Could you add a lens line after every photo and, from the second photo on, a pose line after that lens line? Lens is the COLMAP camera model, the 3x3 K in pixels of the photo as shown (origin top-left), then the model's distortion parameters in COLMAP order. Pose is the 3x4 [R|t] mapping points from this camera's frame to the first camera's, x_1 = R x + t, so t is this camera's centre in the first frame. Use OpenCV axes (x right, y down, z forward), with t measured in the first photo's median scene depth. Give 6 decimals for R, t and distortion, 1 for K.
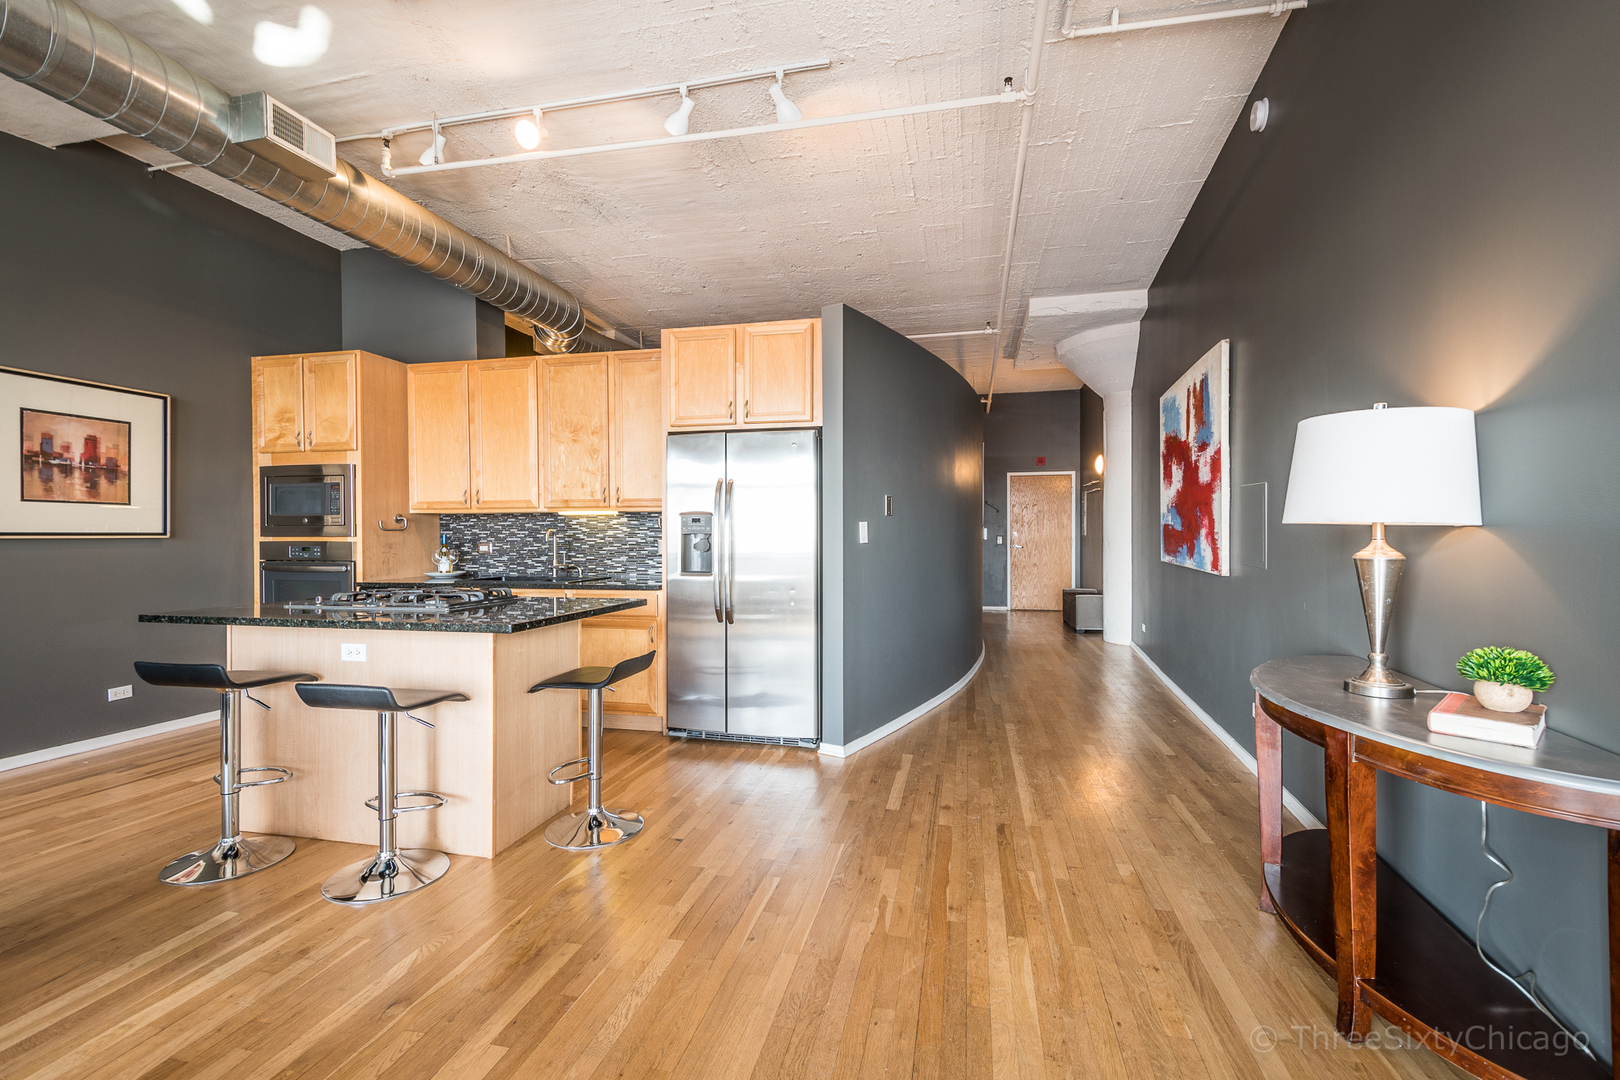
lens RADIAL K [[717.3, 0, 810.8], [0, 717.3, 558.4], [0, 0, 1]] dist [0.026821, -0.007486]
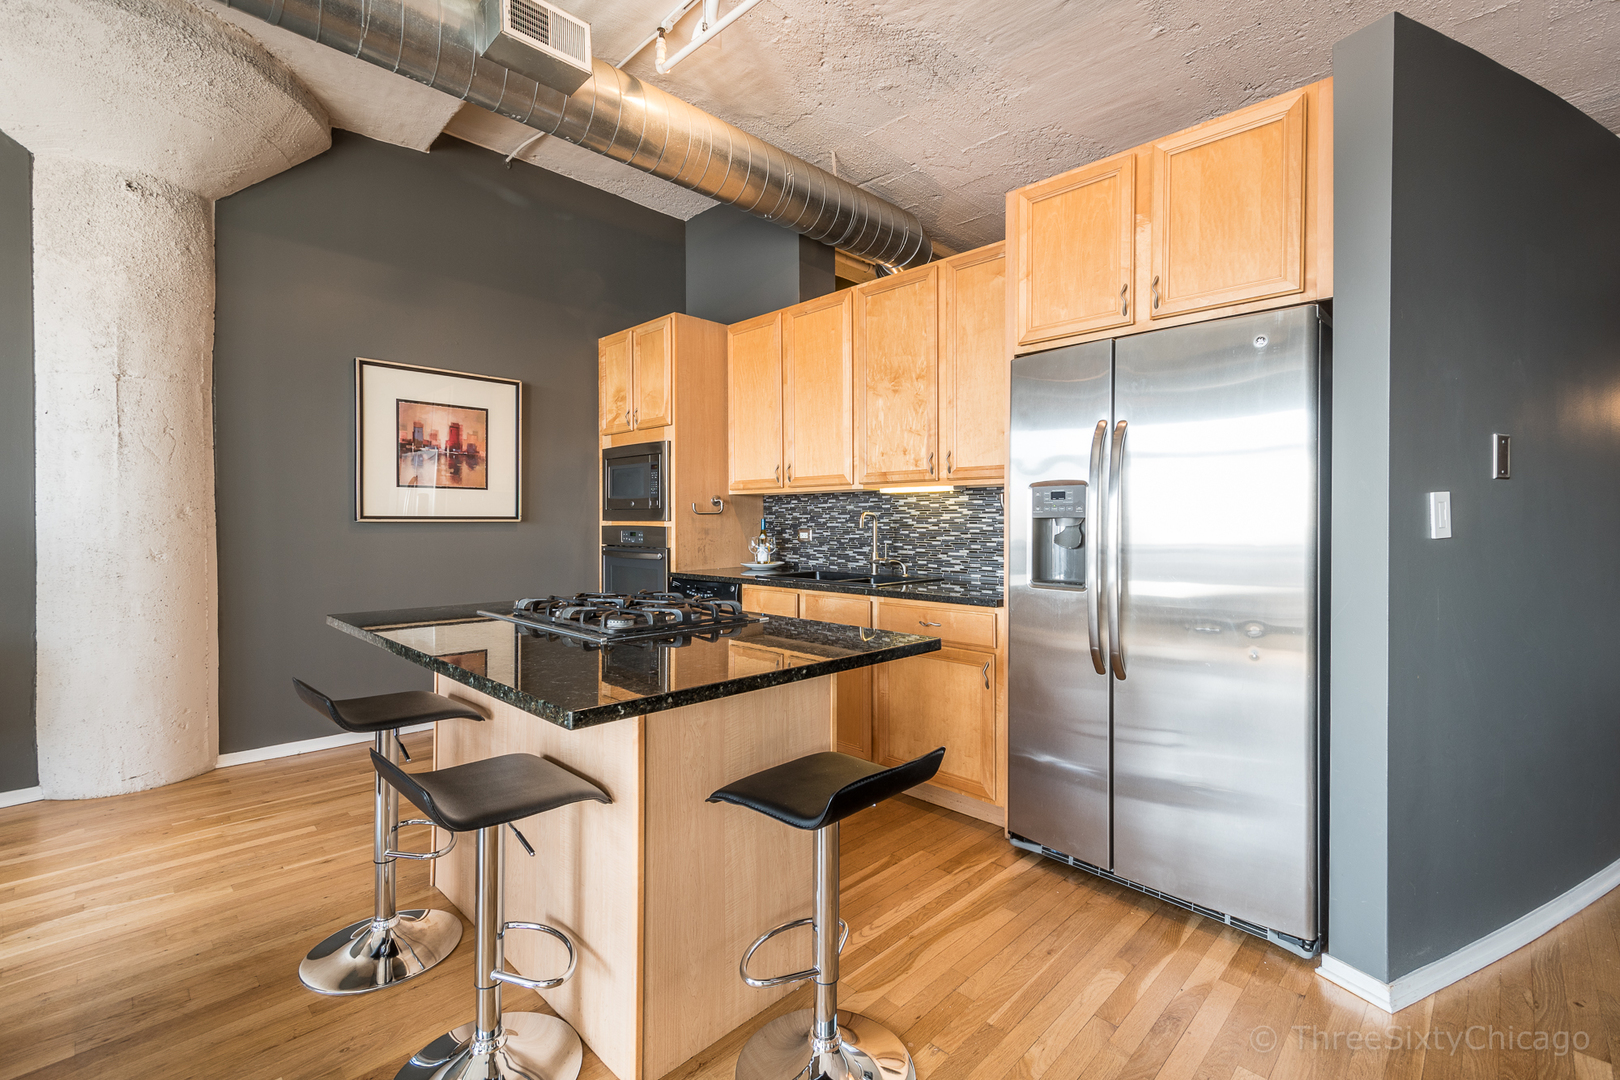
lens RADIAL K [[717.3, 0, 819.0], [0, 717.3, 520.3], [0, 0, 1]] dist [0.026821, -0.007486]
pose [[0.847441, 0.002964, -0.530881, -0.007341], [-0.019204, 0.999501, -0.025074, -0.012723], [0.530542, 0.031444, 0.847075, 0.347964]]
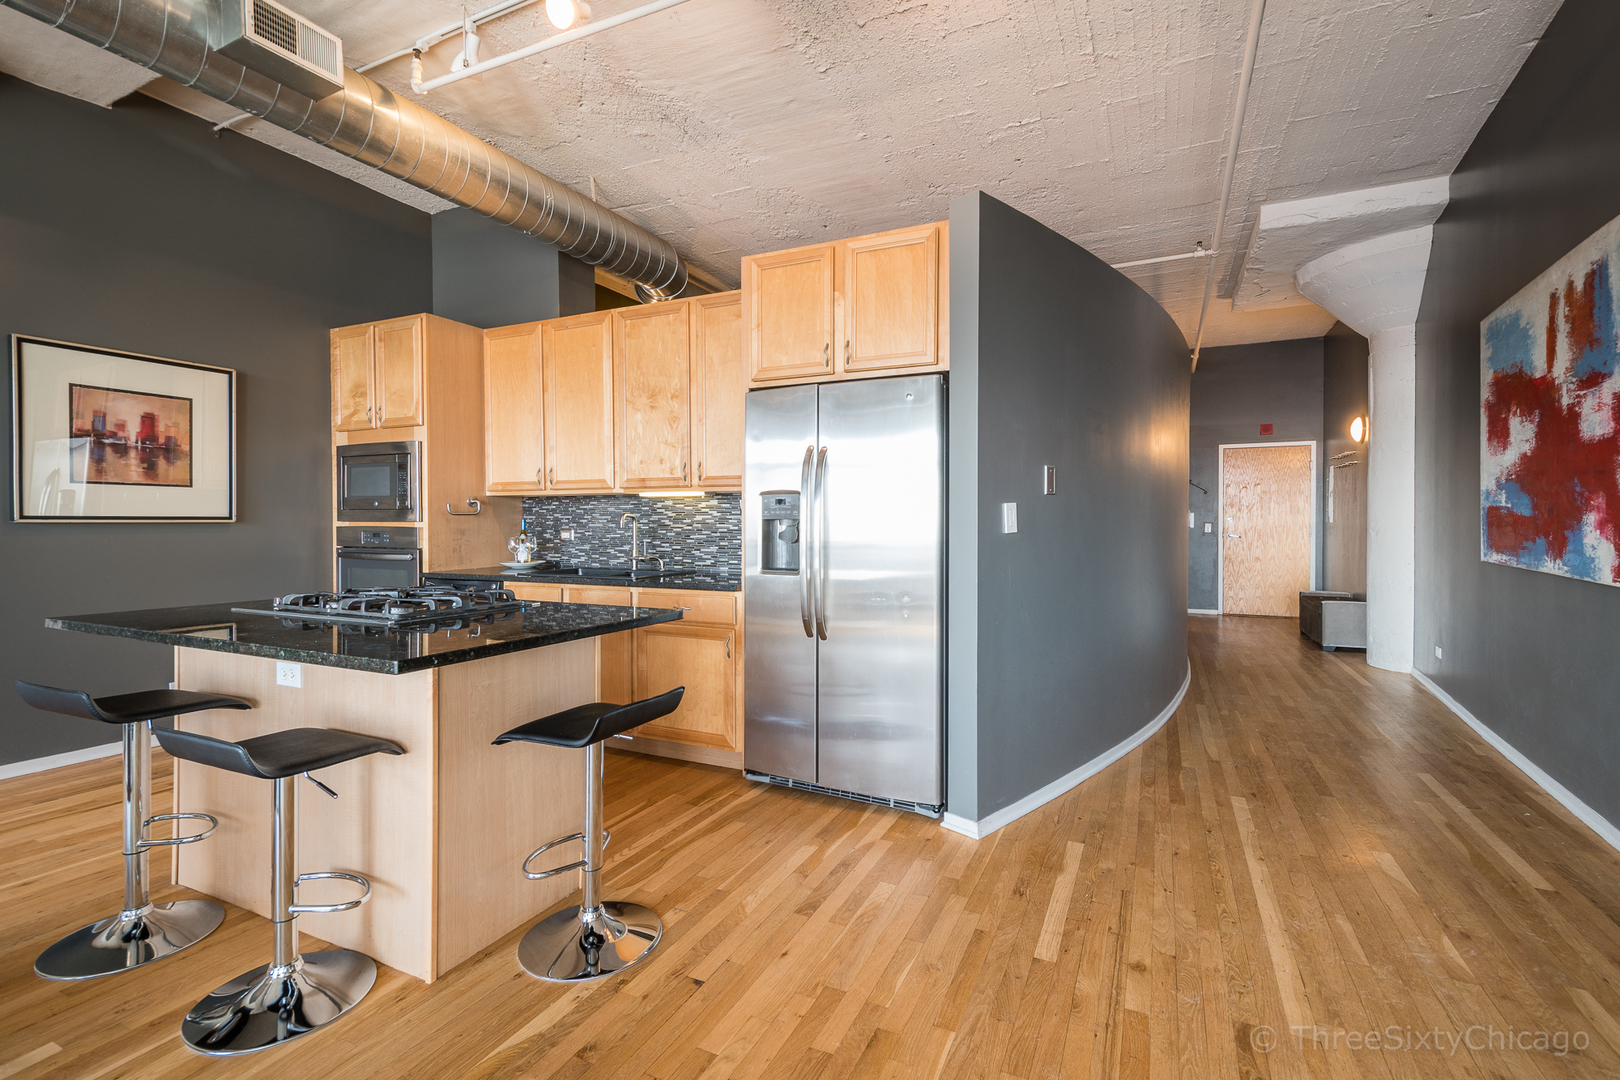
lens RADIAL K [[717.3, 0, 829.2], [0, 717.3, 531.7], [0, 0, 1]] dist [0.026821, -0.007486]
pose [[0.975460, 0.006626, -0.220075, 0.052205], [-0.010289, 0.999827, -0.015500, -0.009613], [0.219934, 0.017384, 0.975360, 0.242772]]
